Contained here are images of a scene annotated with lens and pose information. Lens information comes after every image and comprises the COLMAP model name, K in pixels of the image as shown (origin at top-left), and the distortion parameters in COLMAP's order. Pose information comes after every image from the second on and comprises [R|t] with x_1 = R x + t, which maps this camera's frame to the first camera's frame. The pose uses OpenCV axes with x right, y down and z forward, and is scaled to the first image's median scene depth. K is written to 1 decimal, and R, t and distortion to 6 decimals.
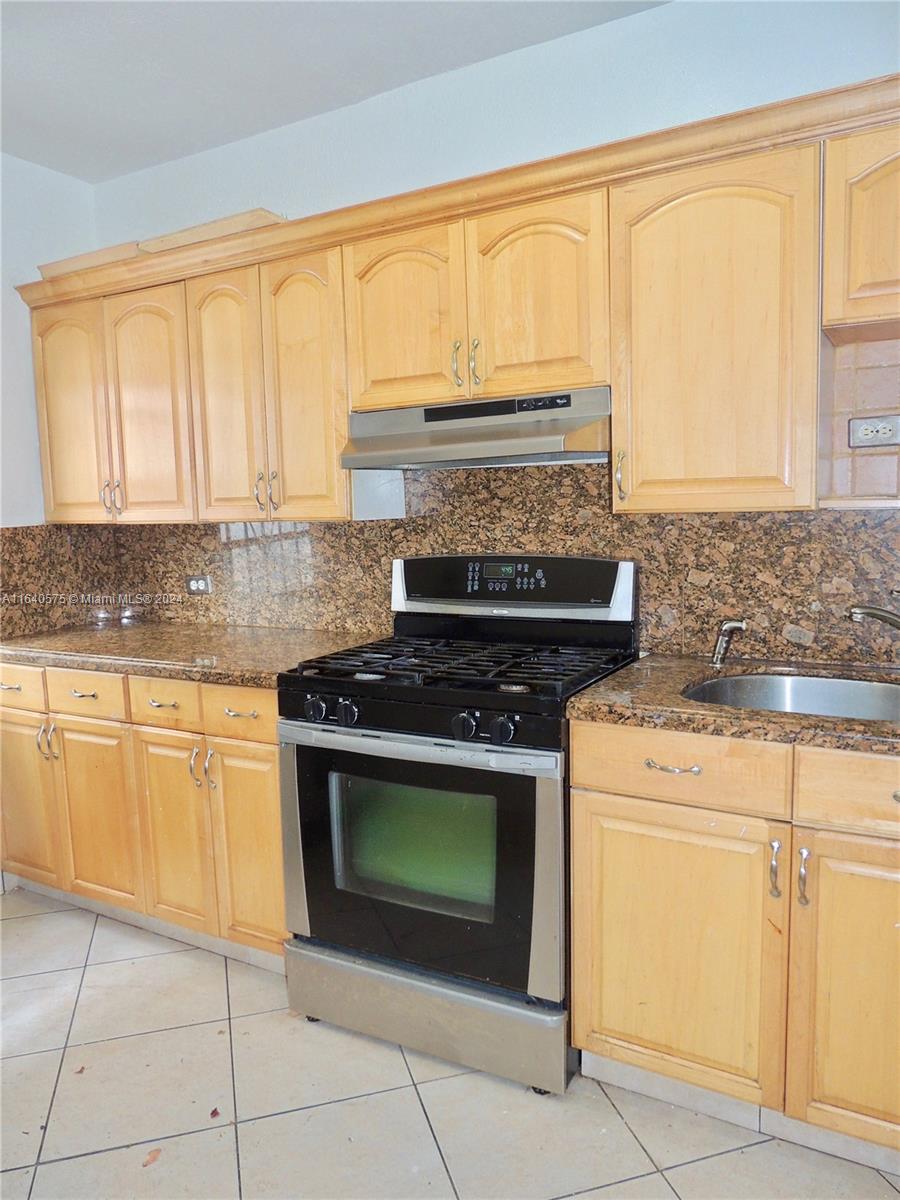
lens RADIAL K [[855.8, 0, 450.7], [0, 855.8, 591.8], [0, 0, 1]] dist [-0.018466, -0.001042]
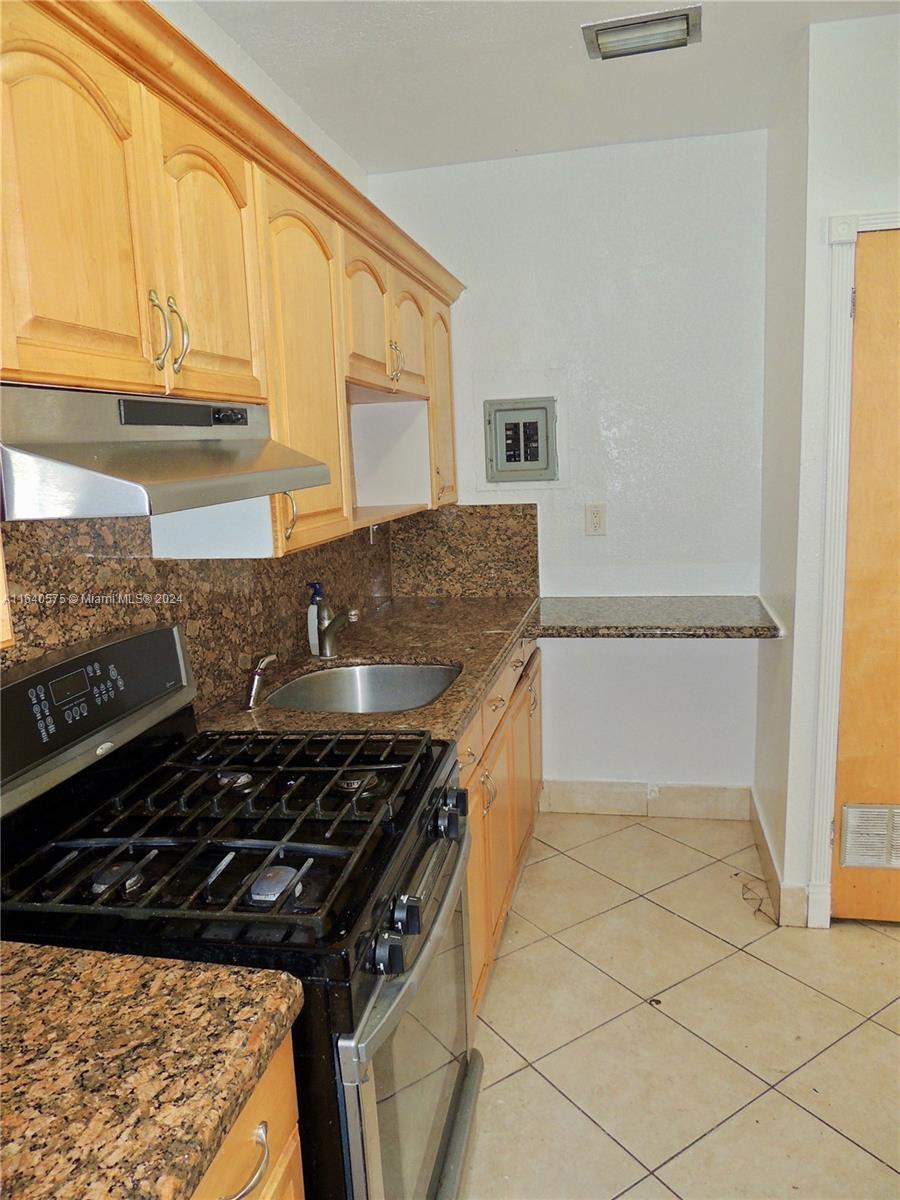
lens RADIAL K [[855.8, 0, 450.7], [0, 855.8, 591.8], [0, 0, 1]] dist [-0.018466, -0.001042]
pose [[-0.291791, -0.113824, 0.949685, -0.566706], [0.150746, 0.975012, 0.163176, -0.144392], [-0.944528, 0.190774, -0.267341, 0.912609]]
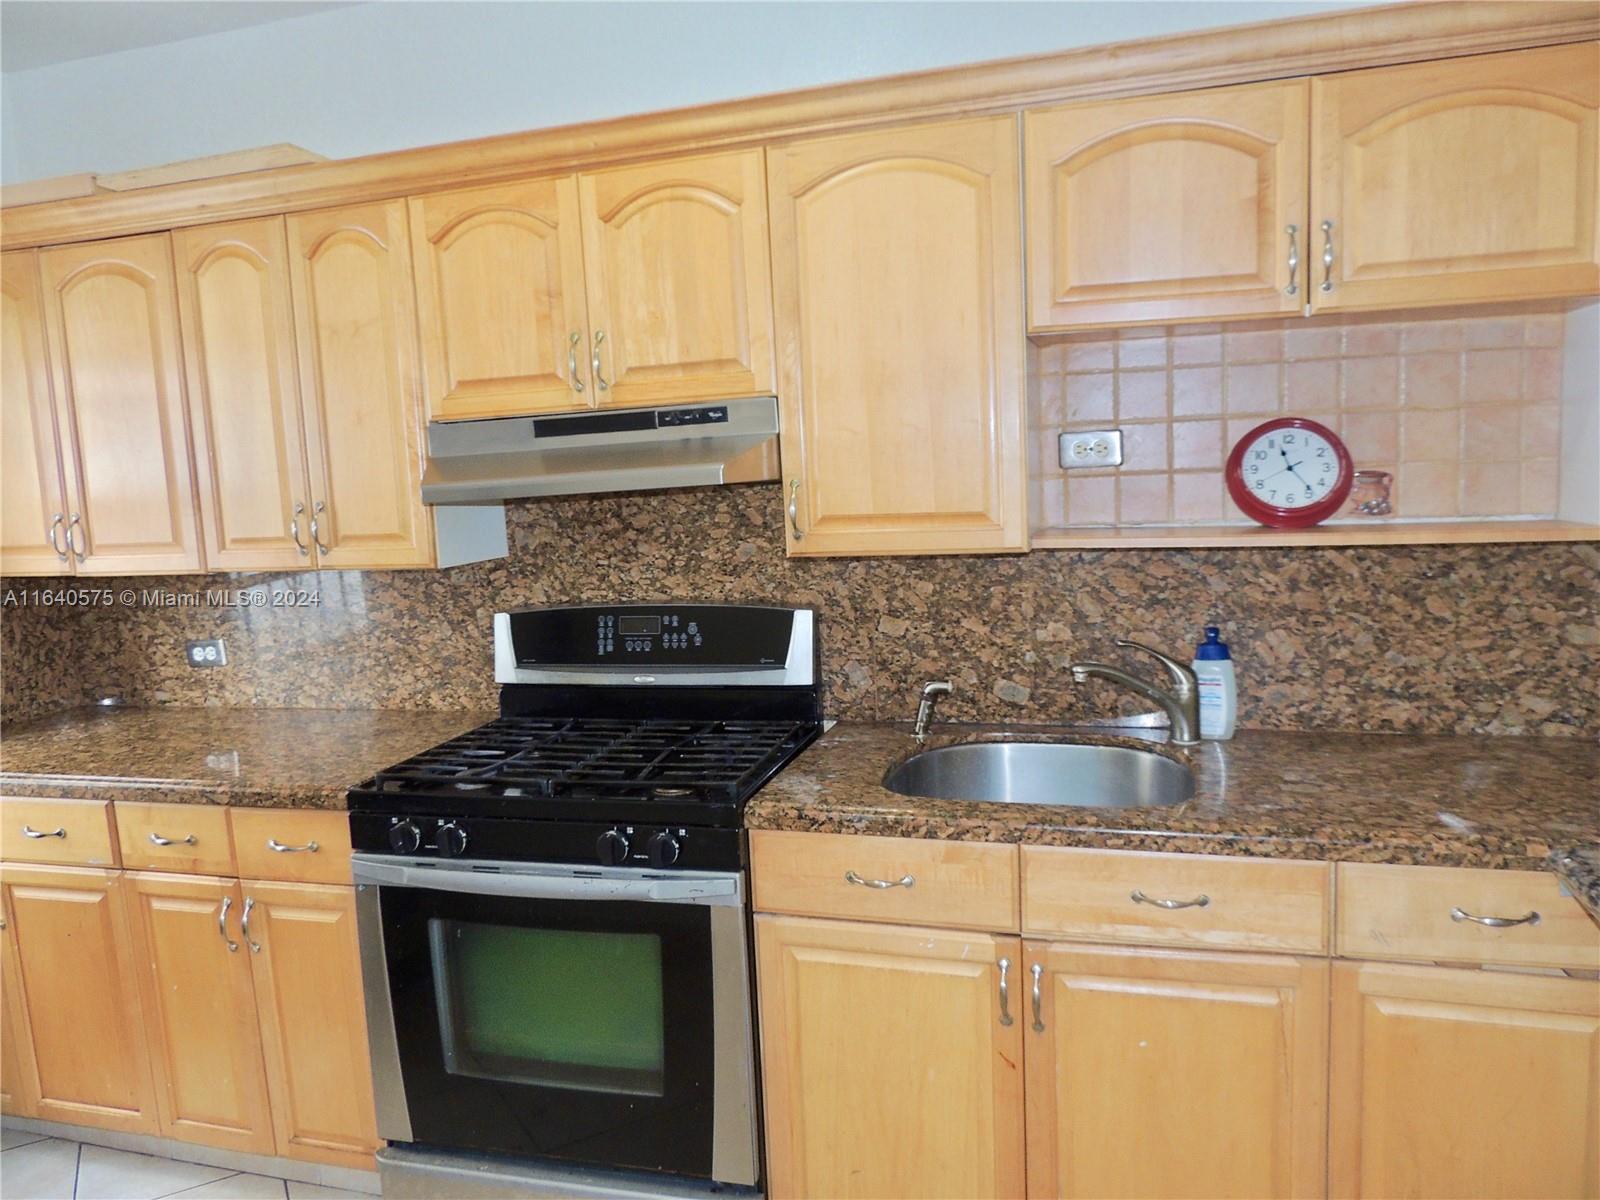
lens RADIAL K [[1142.2, 0, 798.1], [0, 1142.2, 594.8], [0, 0, 1]] dist [-0.020531, 0.007230]
pose [[0.974634, -0.046757, 0.218865, -0.028279], [0.045515, 0.998906, 0.010714, -0.057290], [-0.219127, -0.000480, 0.975696, -0.029492]]
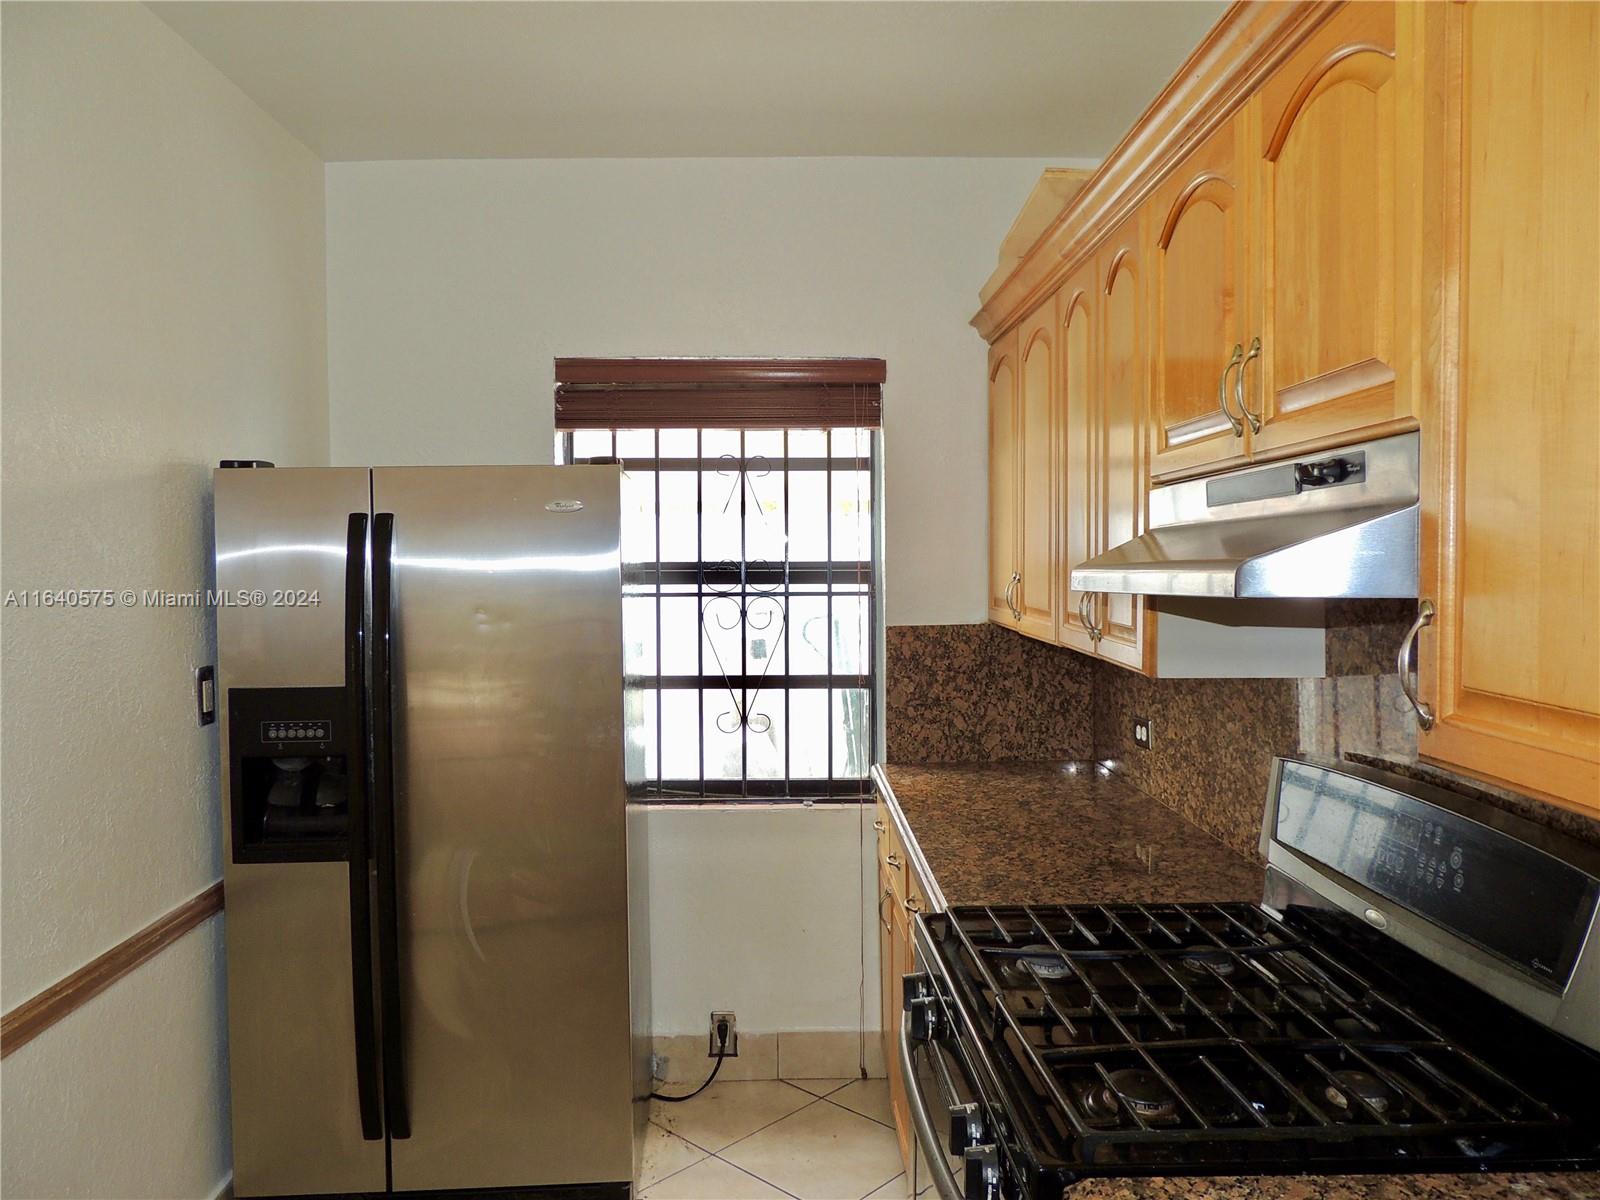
lens RADIAL K [[1147.2, 0, 803.6], [0, 1147.2, 600.3], [0, 0, 1]] dist [-0.011704, 0.005279]
pose [[0.498640, 0.060063, -0.864726, 0.416929], [-0.100269, 0.994896, 0.011286, -0.119329], [0.860990, 0.081078, 0.502118, 0.429958]]
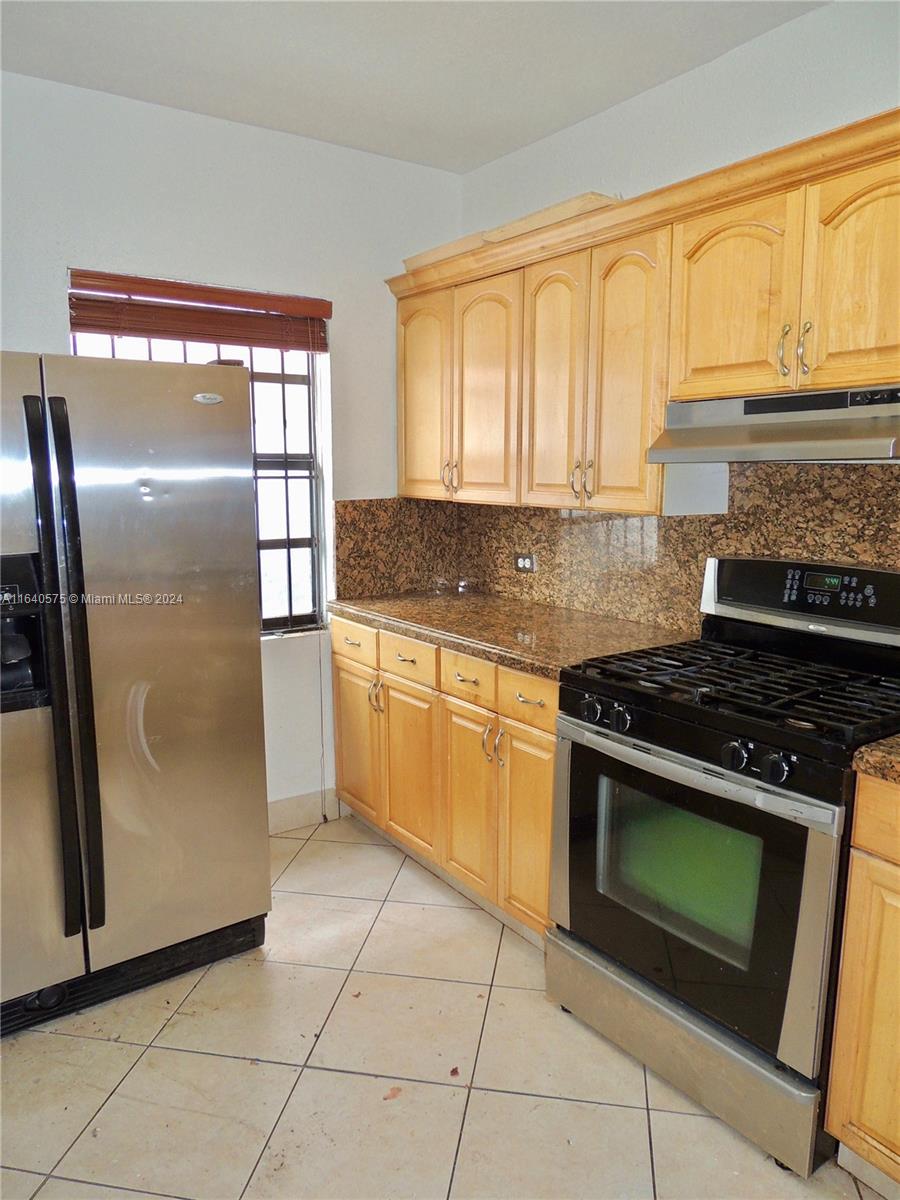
lens RADIAL K [[856.6, 0, 453.0], [0, 856.6, 592.8], [0, 0, 1]] dist [-0.020531, 0.007230]
pose [[0.899985, 0.095861, -0.425250, 0.090914], [-0.075361, 0.995048, 0.064813, -0.042359], [0.429357, -0.026283, 0.902752, 0.035497]]
